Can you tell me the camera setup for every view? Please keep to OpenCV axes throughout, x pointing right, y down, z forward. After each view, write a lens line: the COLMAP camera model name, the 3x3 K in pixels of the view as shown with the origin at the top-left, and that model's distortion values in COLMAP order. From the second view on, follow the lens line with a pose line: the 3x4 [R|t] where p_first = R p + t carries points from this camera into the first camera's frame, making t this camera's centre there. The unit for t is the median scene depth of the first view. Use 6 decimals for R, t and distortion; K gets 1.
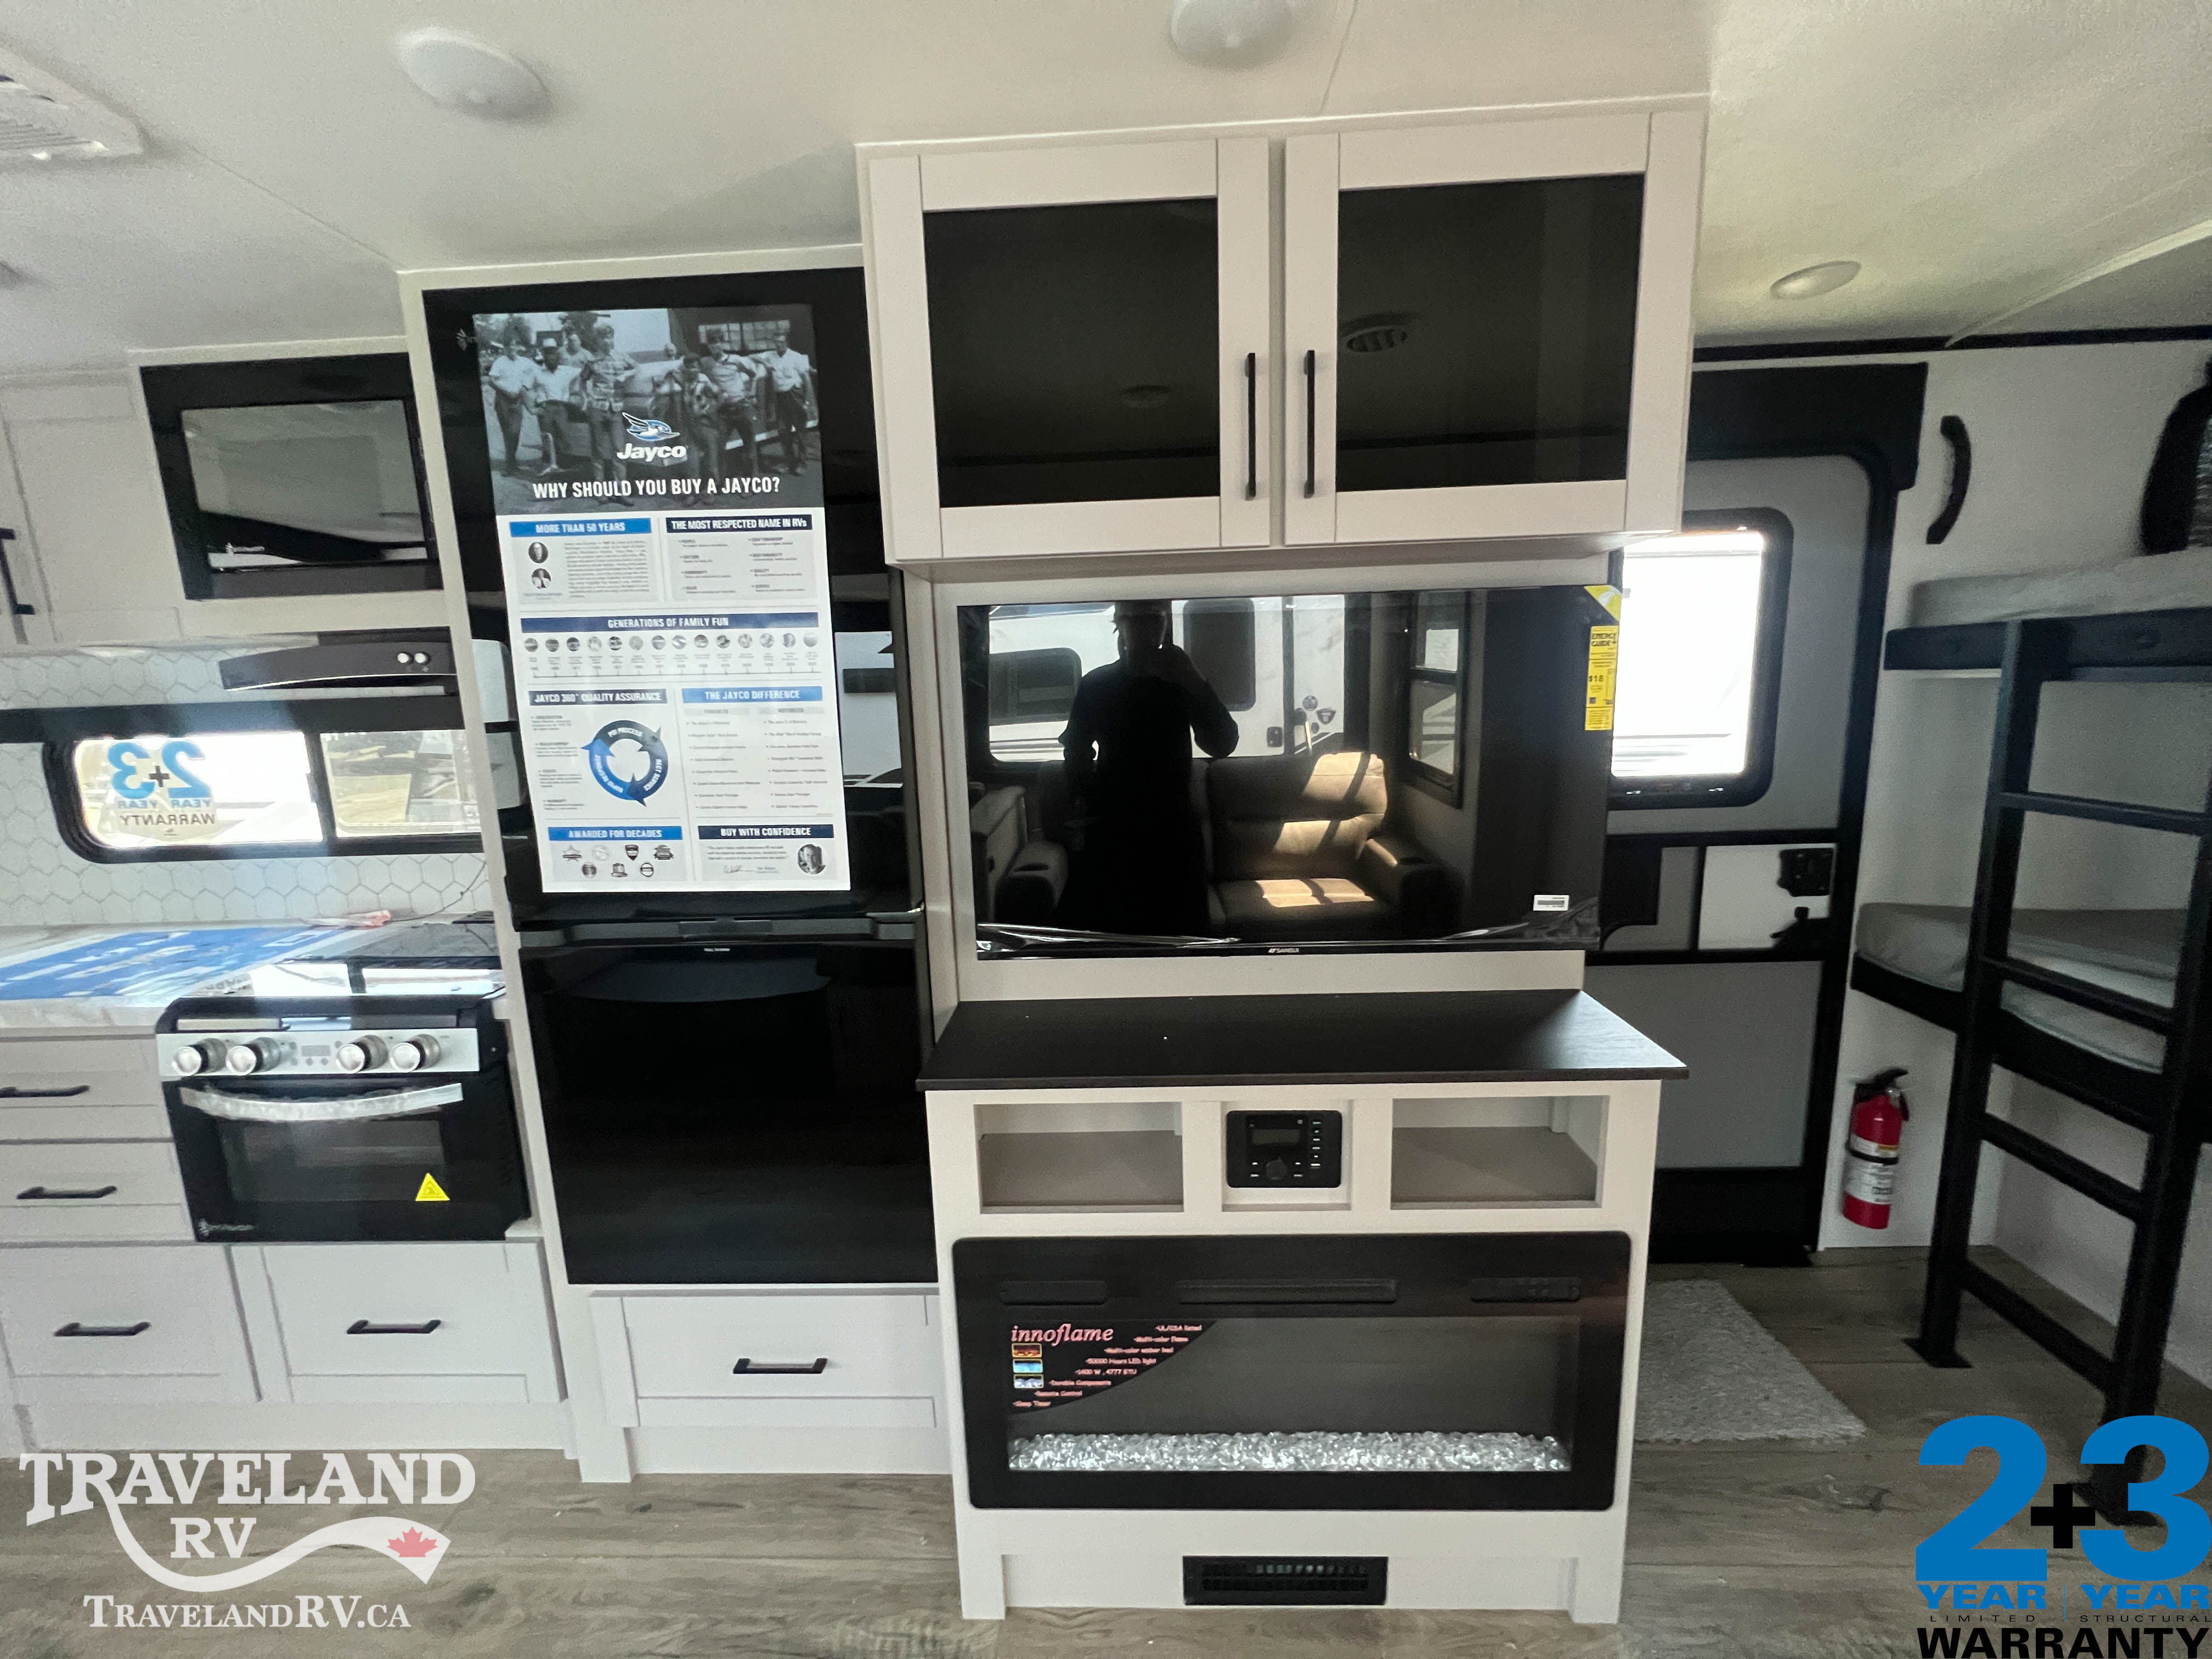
lens RADIAL K [[885.1, 0, 1115.4], [0, 885.1, 819.3], [0, 0, 1]] dist [-0.002160, 0.000659]
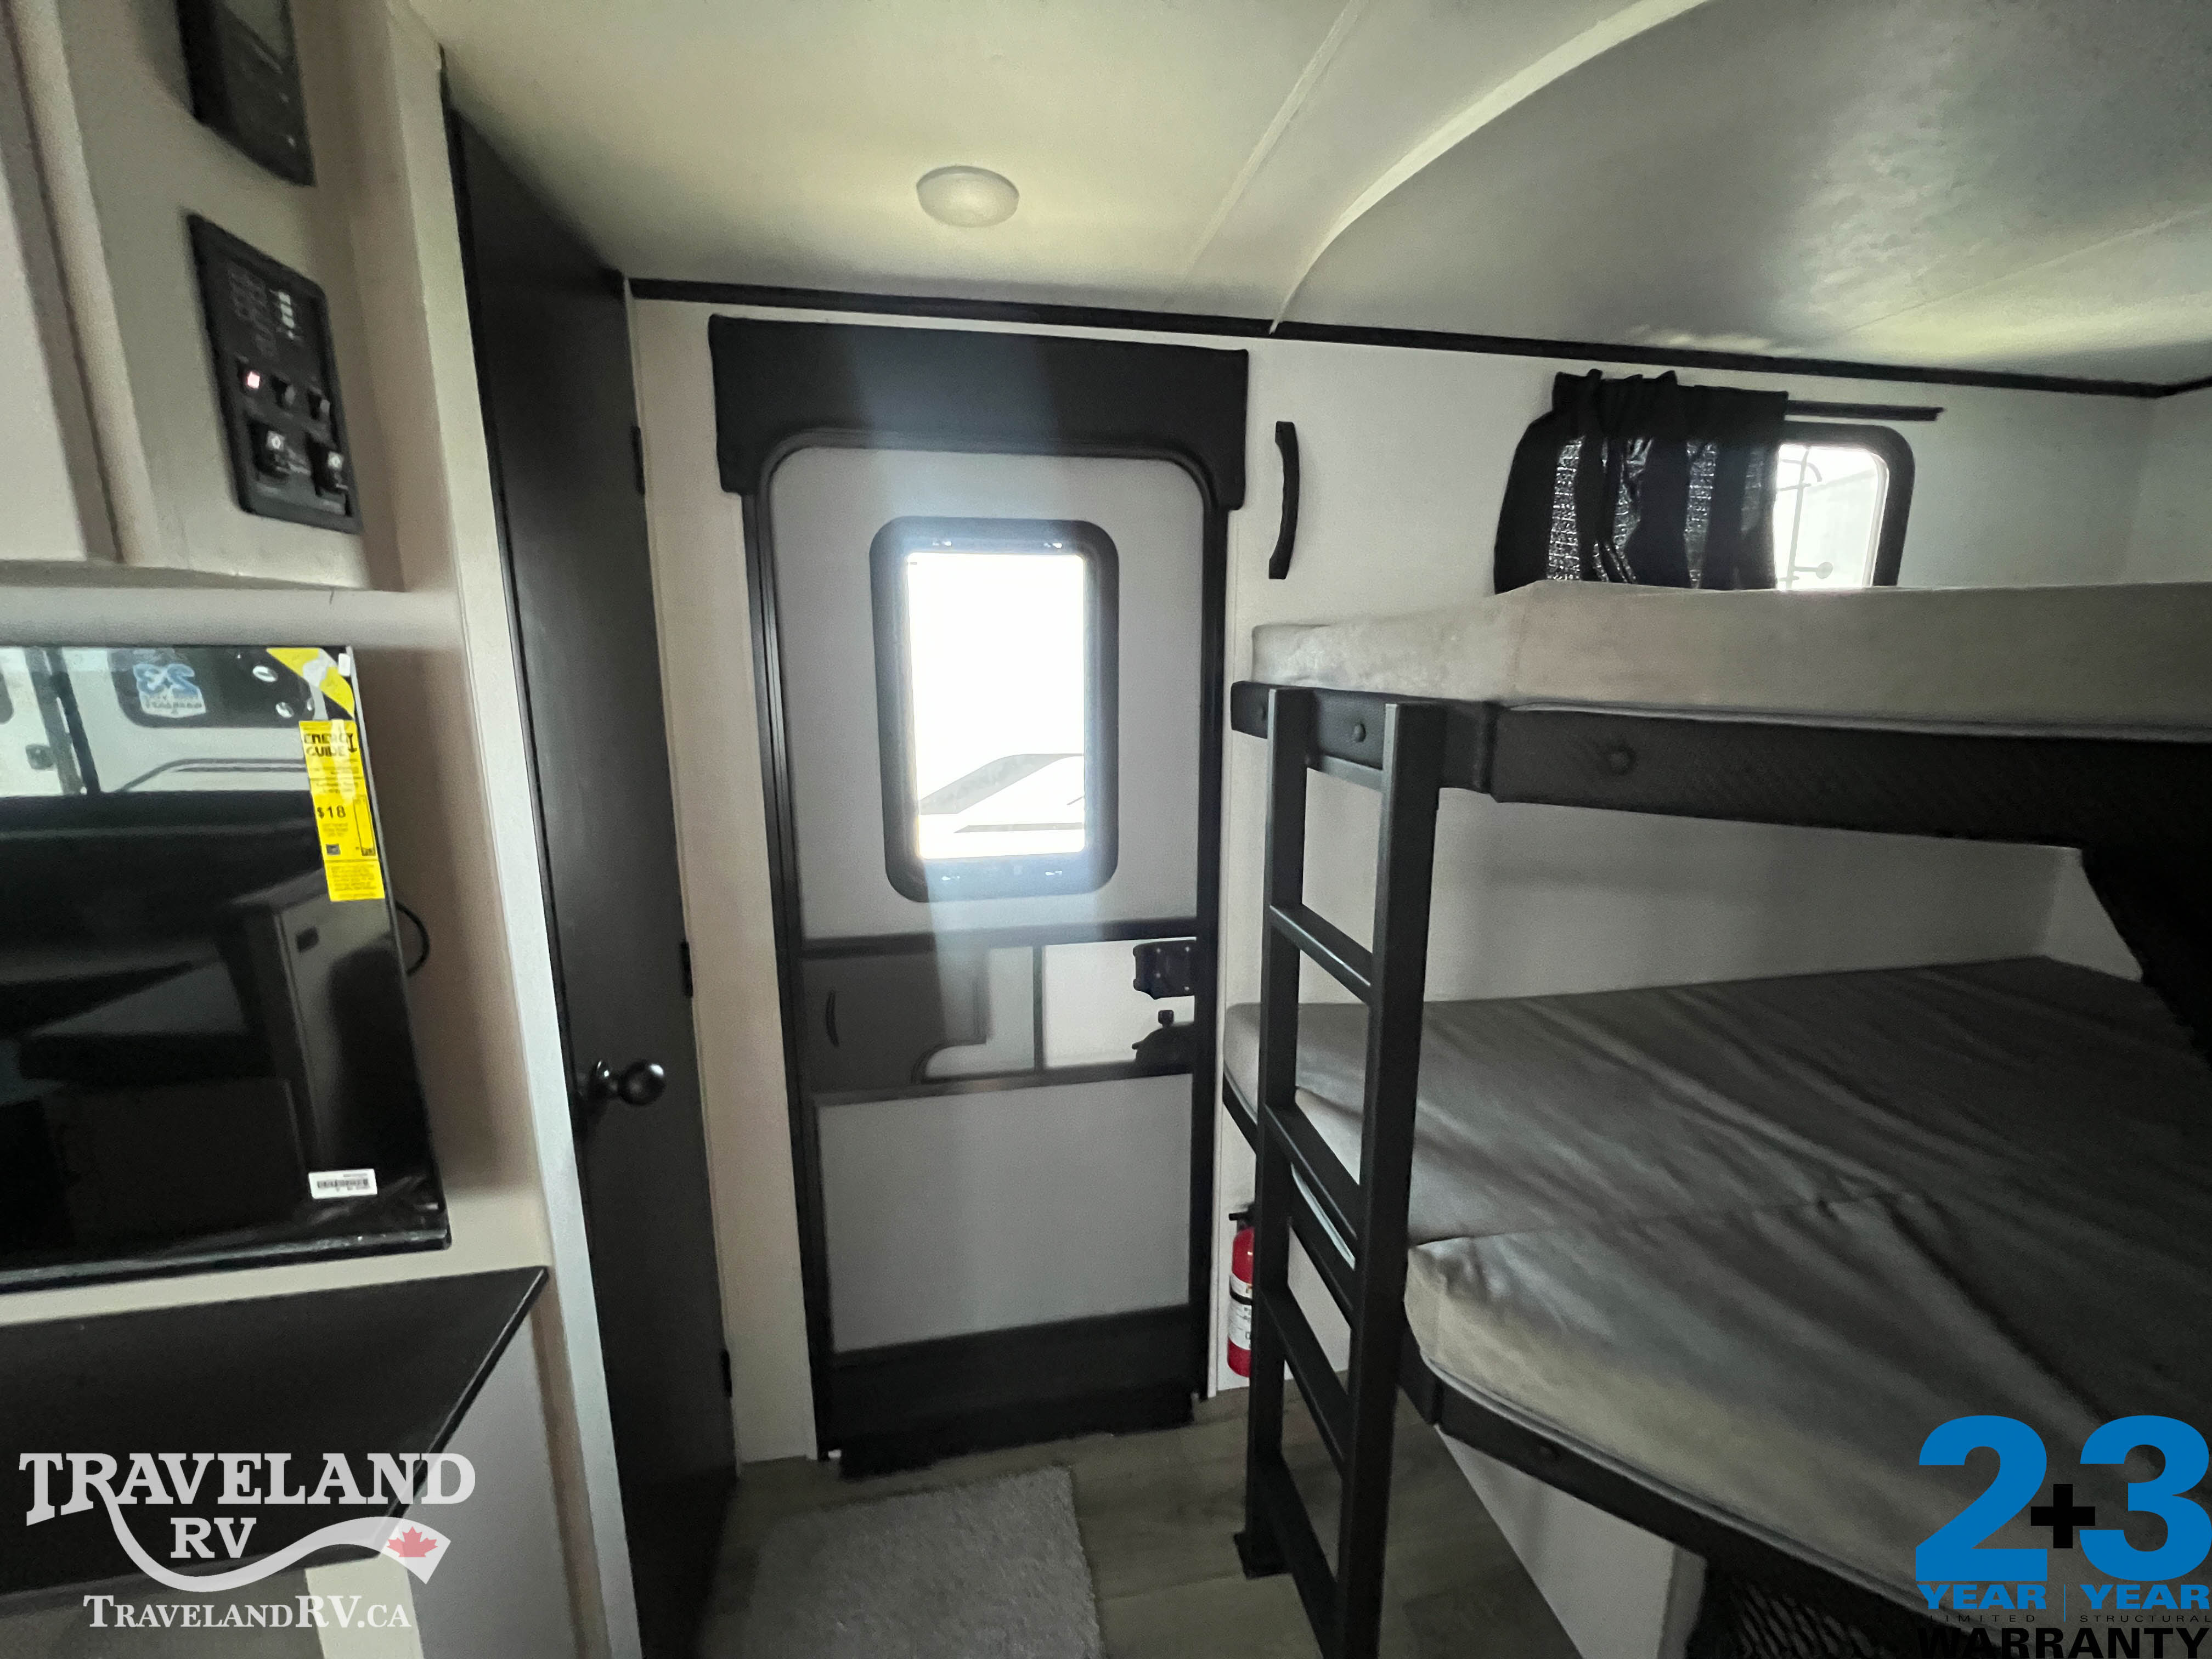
lens RADIAL K [[885.1, 0, 1104.6], [0, 885.1, 827.4], [0, 0, 1]] dist [-0.002160, 0.000659]
pose [[0.976640, -0.011333, 0.214581, 0.581792], [0.004629, 0.999486, 0.031717, -0.106154], [-0.214830, -0.029983, 0.976191, 0.221291]]
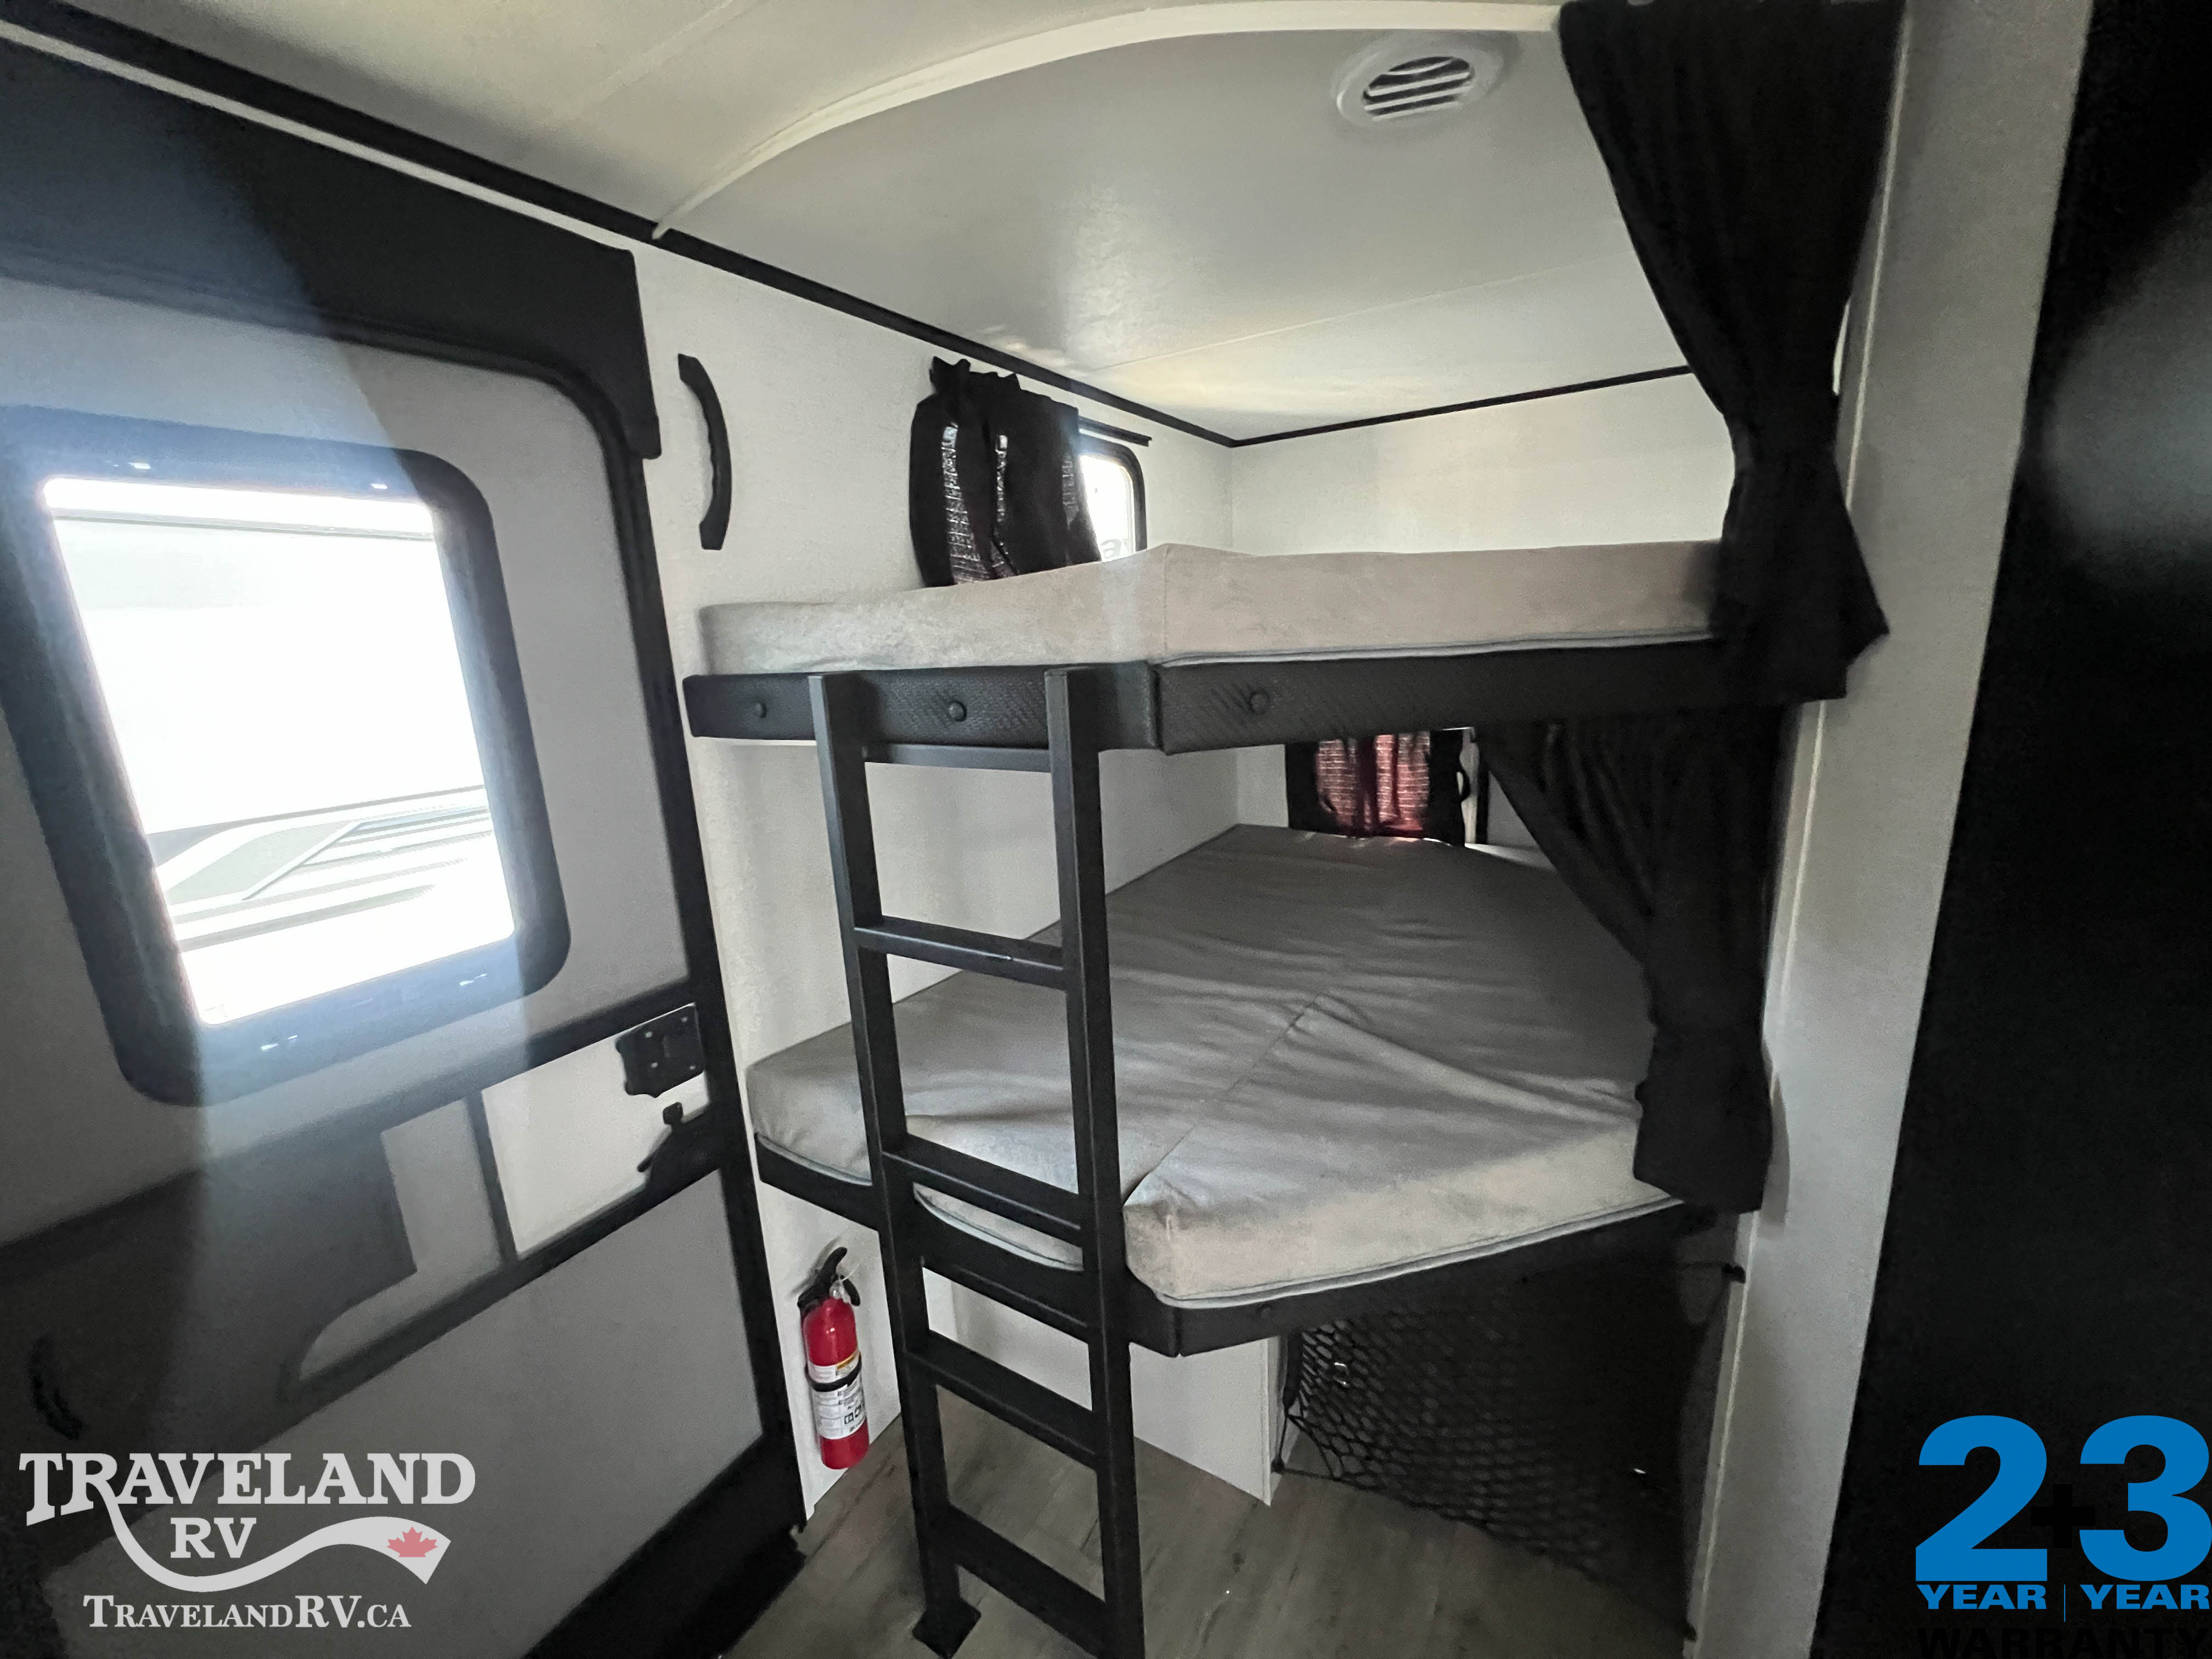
lens RADIAL K [[885.1, 0, 1110.3], [0, 885.1, 826.6], [0, 0, 1]] dist [-0.002160, 0.000659]
pose [[0.496441, -0.184091, 0.848326, 0.455425], [0.172654, 0.978670, 0.111339, -0.124398], [-0.850727, 0.091193, 0.517636, 0.401504]]
